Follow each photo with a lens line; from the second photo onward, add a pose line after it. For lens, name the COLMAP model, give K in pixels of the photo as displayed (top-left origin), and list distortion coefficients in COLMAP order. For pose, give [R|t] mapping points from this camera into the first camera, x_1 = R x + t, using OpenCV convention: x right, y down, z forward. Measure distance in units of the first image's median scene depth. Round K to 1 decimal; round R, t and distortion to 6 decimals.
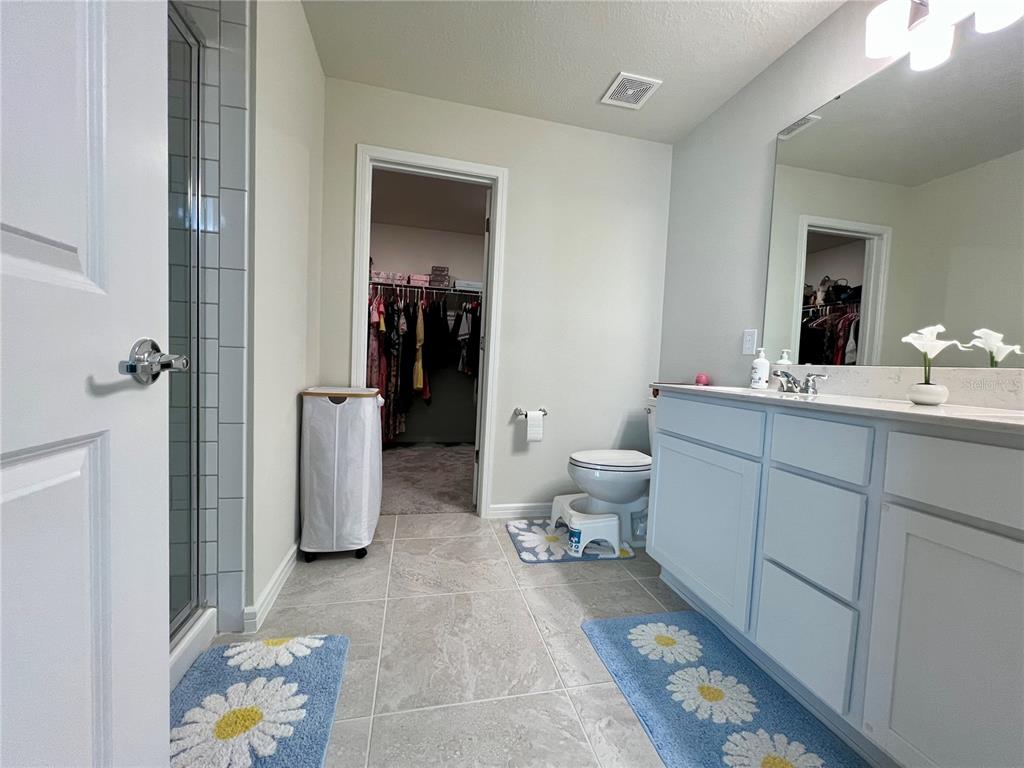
lens RADIAL K [[408.7, 0, 513.2], [0, 408.7, 380.9], [0, 0, 1]] dist [-0.000142, -0.000001]
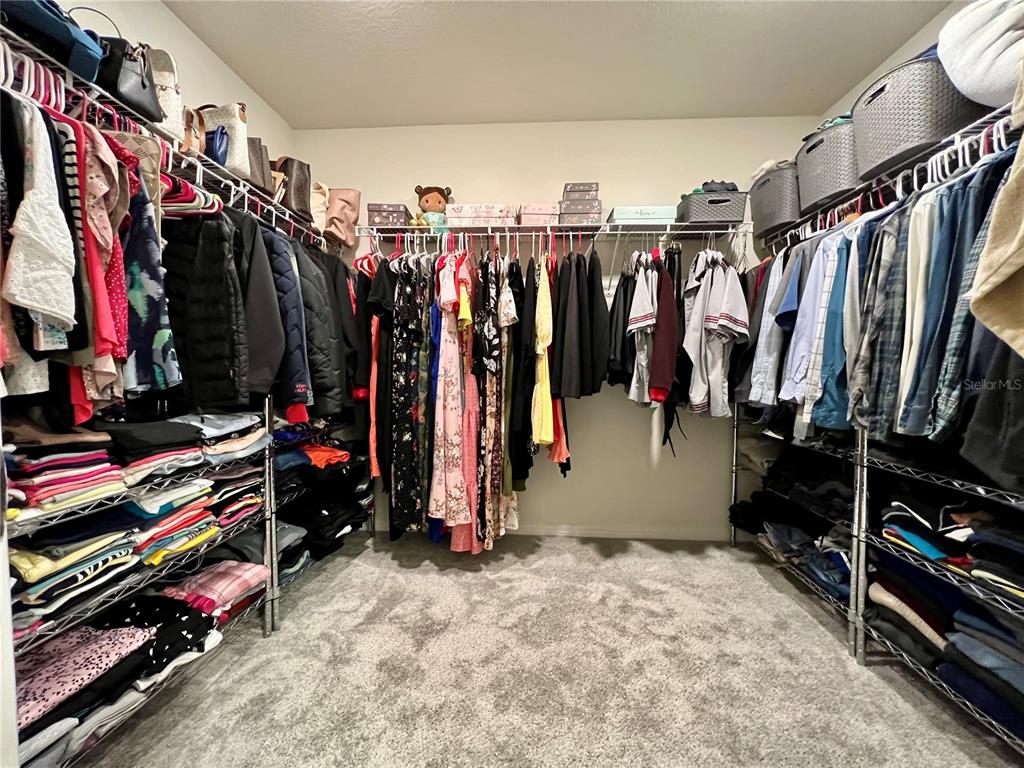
lens RADIAL K [[408.7, 0, 514.7], [0, 408.7, 391.2], [0, 0, 1]] dist [-0.000142, -0.000001]
pose [[0.955873, -0.026047, -0.292622, -0.125222], [0.025529, 0.999658, -0.005590, -0.035842], [0.292667, -0.002127, 0.956212, 0.545081]]
